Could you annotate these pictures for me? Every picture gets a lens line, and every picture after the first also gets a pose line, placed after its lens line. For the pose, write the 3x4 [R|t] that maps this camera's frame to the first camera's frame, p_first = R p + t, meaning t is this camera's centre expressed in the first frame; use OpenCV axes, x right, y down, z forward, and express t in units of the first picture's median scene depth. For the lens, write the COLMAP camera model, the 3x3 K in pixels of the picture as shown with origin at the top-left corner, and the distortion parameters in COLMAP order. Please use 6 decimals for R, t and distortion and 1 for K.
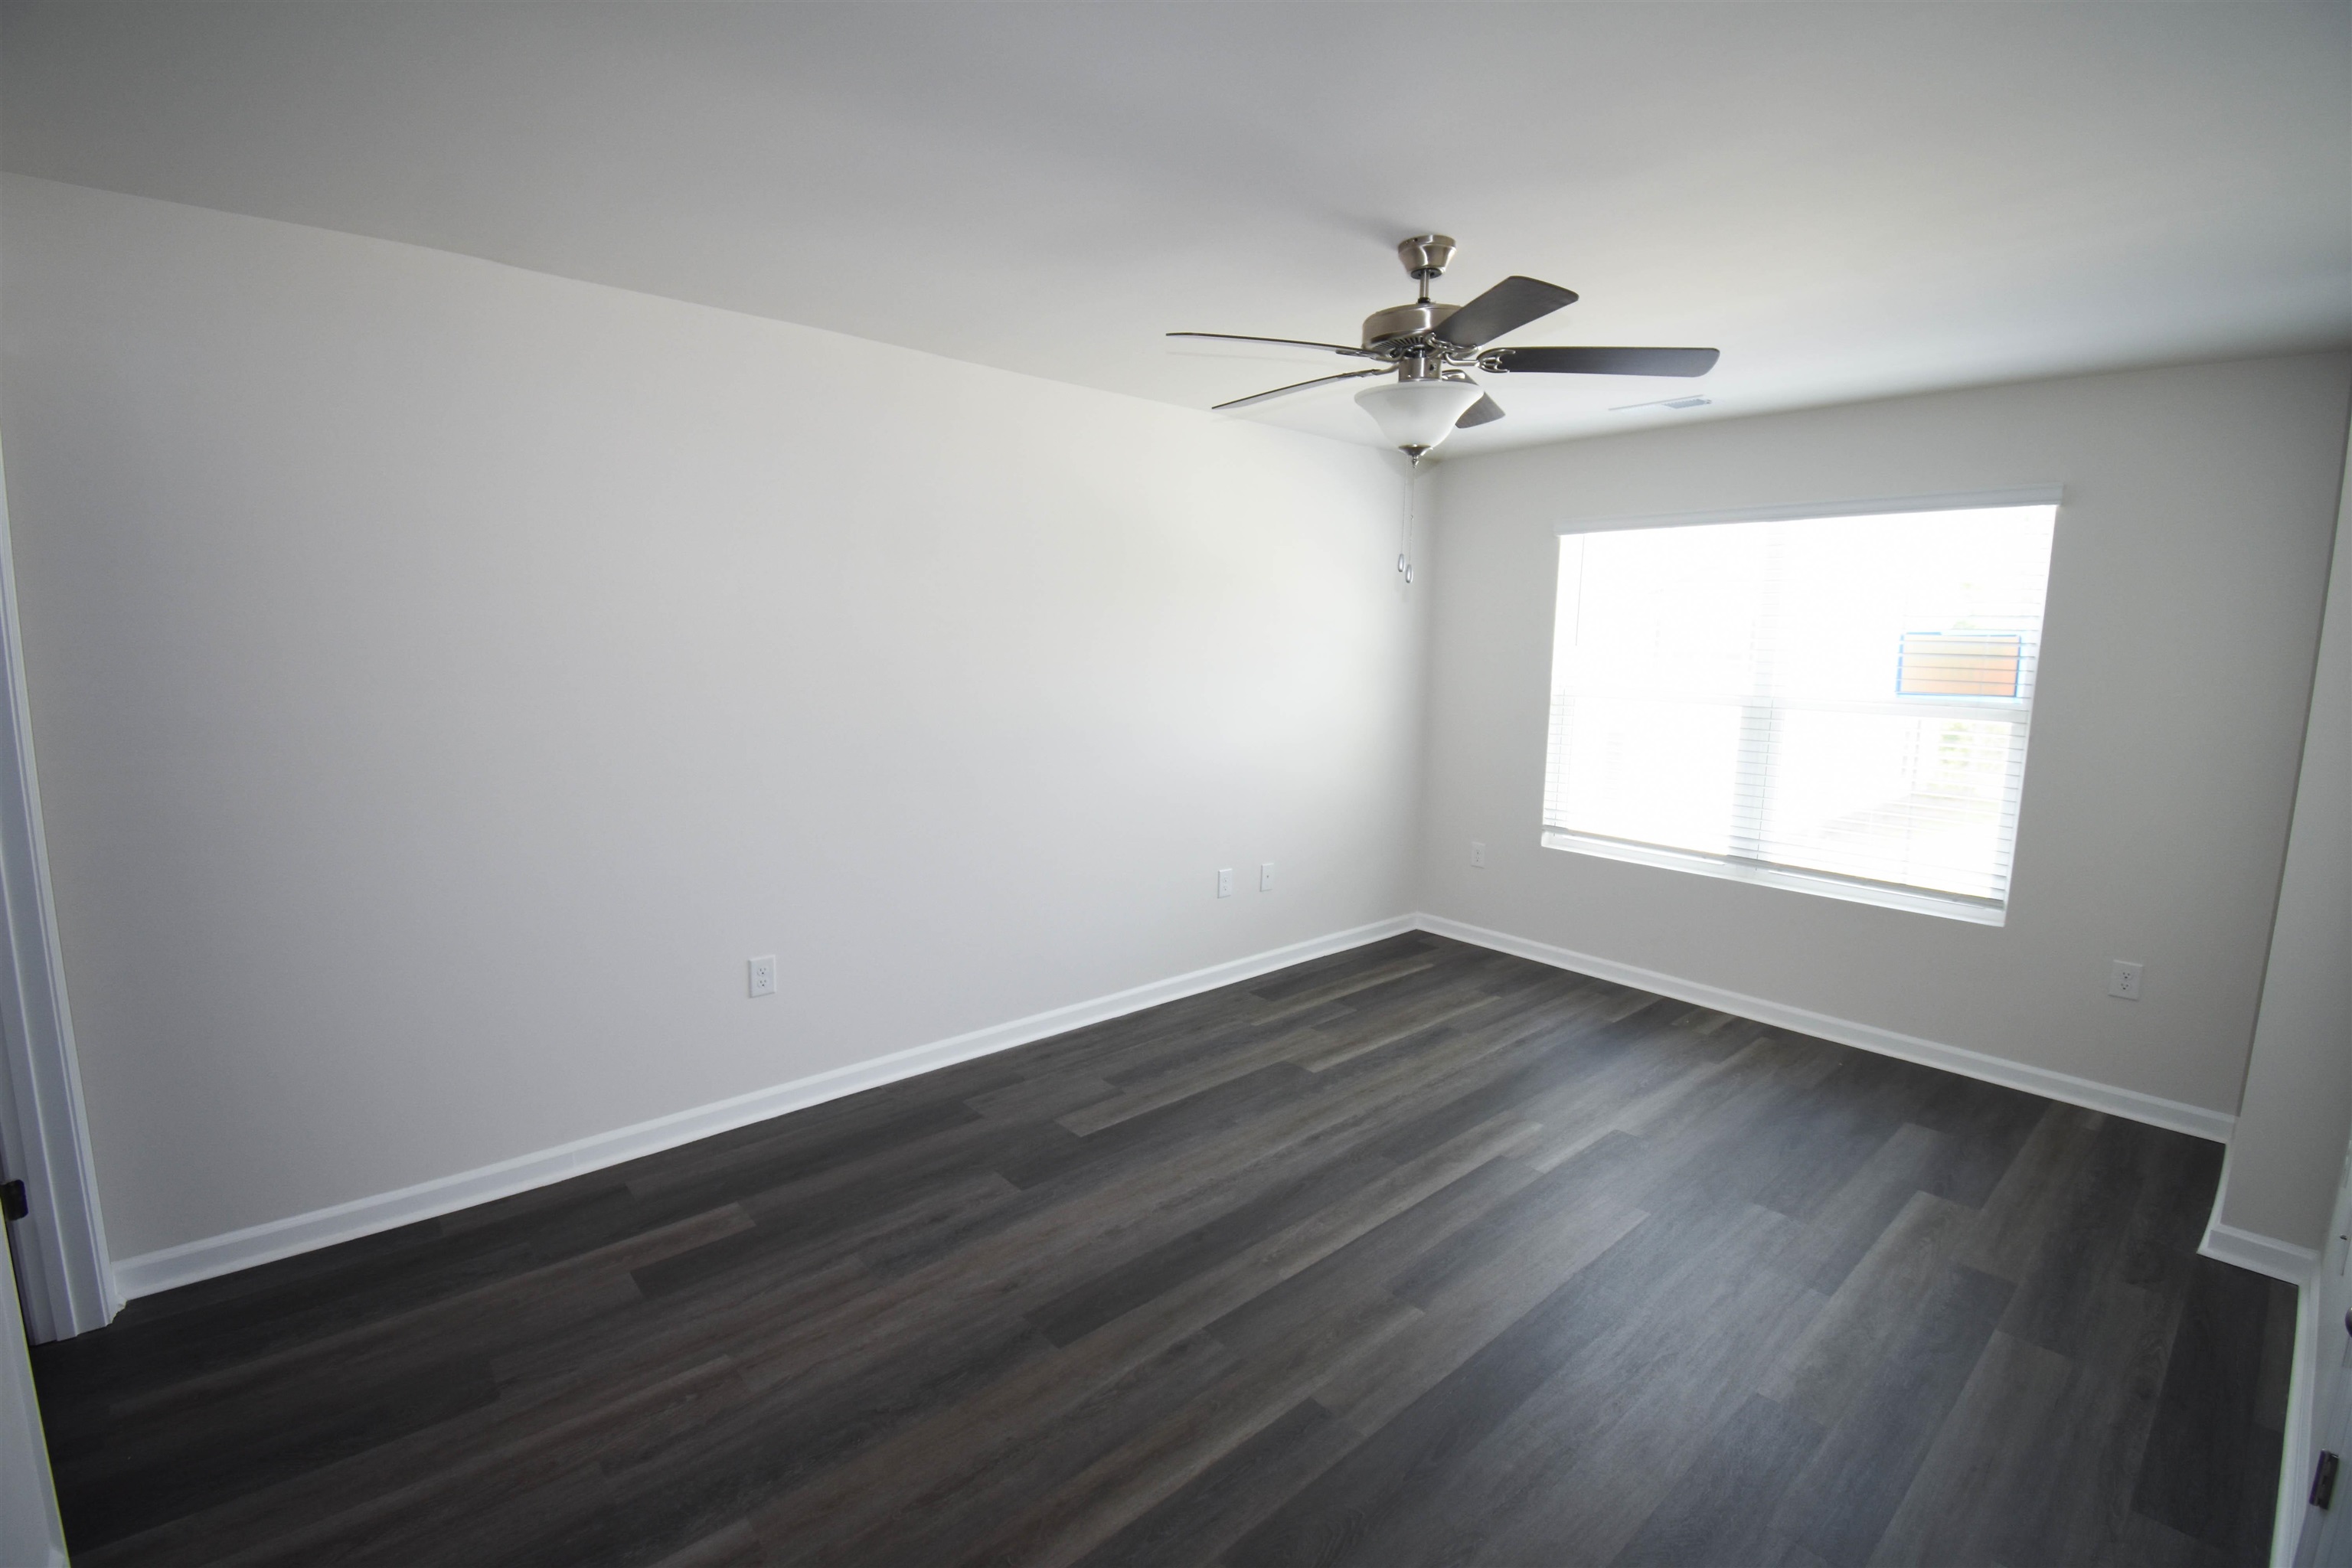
lens RADIAL K [[1055.2, 0, 1129.0], [0, 1055.2, 782.9], [0, 0, 1]] dist [-0.001026, -0.000573]
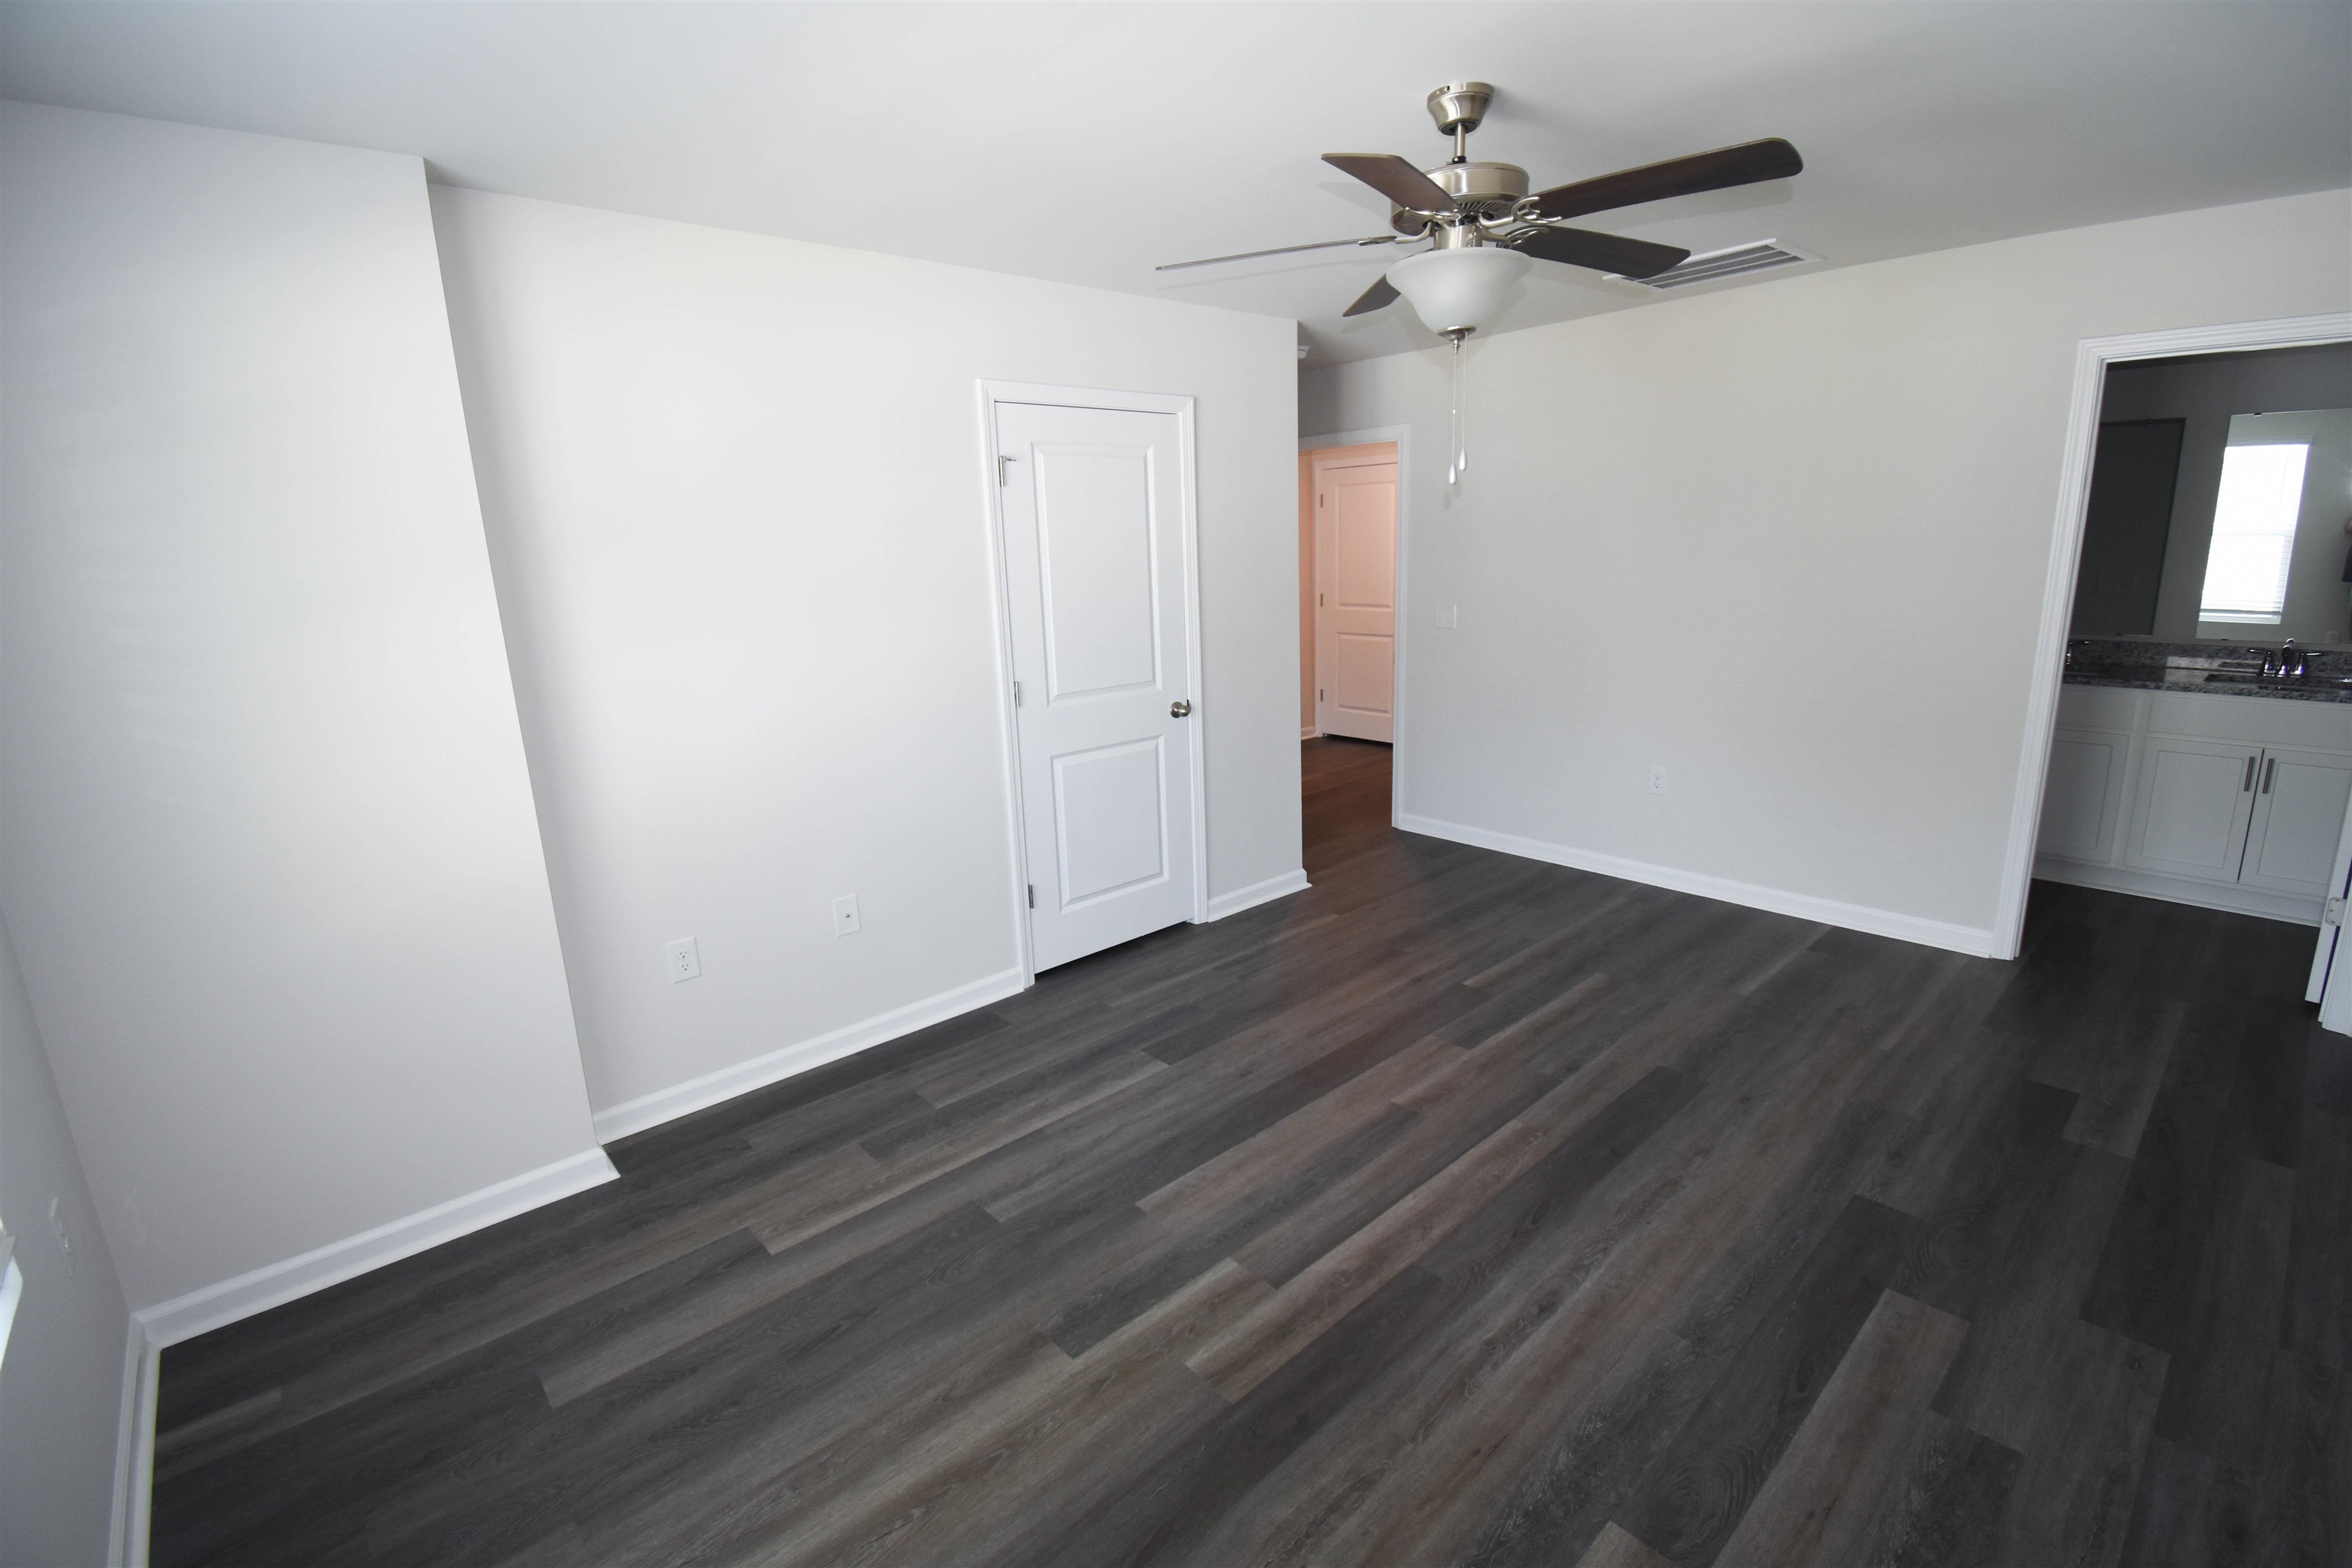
lens RADIAL K [[1055.2, 0, 1129.0], [0, 1055.2, 782.9], [0, 0, 1]] dist [-0.001026, -0.000573]
pose [[-0.999865, 0.015578, -0.005183, 0.479316], [0.012643, 0.932014, 0.362202, -0.240555], [0.010473, 0.362088, -0.932085, 1.640223]]
